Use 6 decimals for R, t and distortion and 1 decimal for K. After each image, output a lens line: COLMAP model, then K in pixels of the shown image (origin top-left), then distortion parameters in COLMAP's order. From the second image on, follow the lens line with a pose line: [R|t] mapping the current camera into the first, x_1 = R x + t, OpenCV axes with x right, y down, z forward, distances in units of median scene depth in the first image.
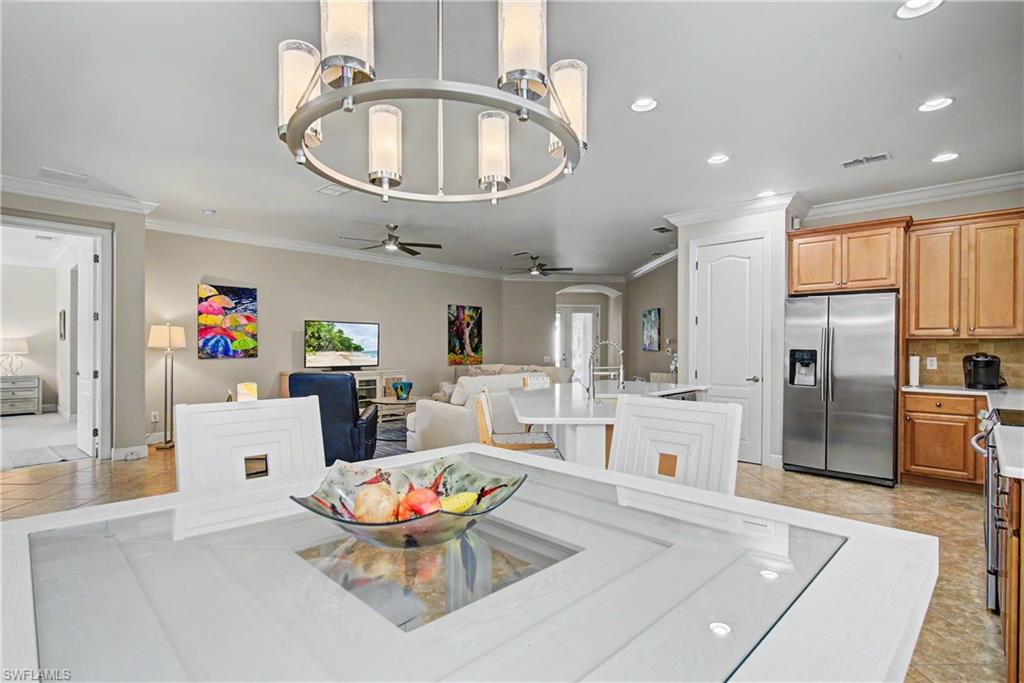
lens RADIAL K [[476.6, 0, 509.4], [0, 476.6, 346.7], [0, 0, 1]] dist [-0.003268, -0.000622]
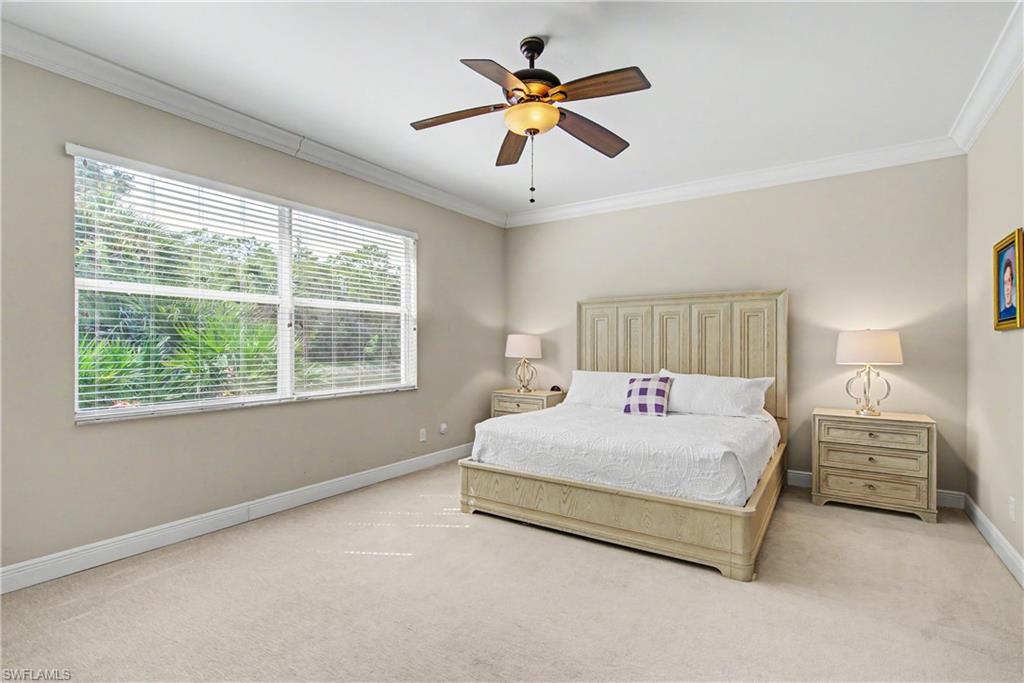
lens RADIAL K [[483.9, 0, 510.1], [0, 483.9, 341.2], [0, 0, 1]] dist [0.024349, -0.000046]
pose [[0.147954, -0.002894, -0.988990, -0.460598], [-0.003072, 0.999990, -0.003386, -0.003286], [0.988990, 0.003540, 0.147943, 0.429797]]
